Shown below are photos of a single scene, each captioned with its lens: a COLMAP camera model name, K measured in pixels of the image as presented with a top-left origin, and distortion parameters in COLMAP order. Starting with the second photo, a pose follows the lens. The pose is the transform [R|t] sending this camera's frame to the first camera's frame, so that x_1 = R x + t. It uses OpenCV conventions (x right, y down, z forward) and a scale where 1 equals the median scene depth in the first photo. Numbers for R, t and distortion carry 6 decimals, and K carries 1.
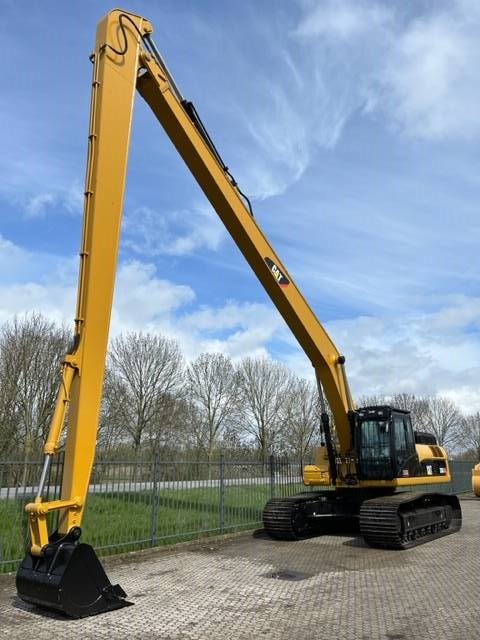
lens RADIAL K [[481.0, 0, 240.0], [0, 481.0, 320.0], [0, 0, 1]] dist [0.039322, -0.073045]
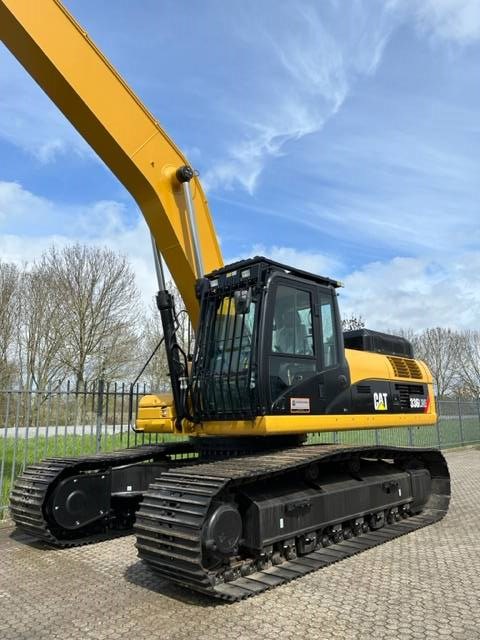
lens RADIAL K [[481.0, 0, 240.0], [0, 481.0, 320.0], [0, 0, 1]] dist [0.039322, -0.073045]
pose [[0.995605, -0.026752, -0.089748, 0.290806], [0.035958, 0.994074, 0.102590, 0.169548], [0.086471, -0.105367, 0.990667, 0.499338]]
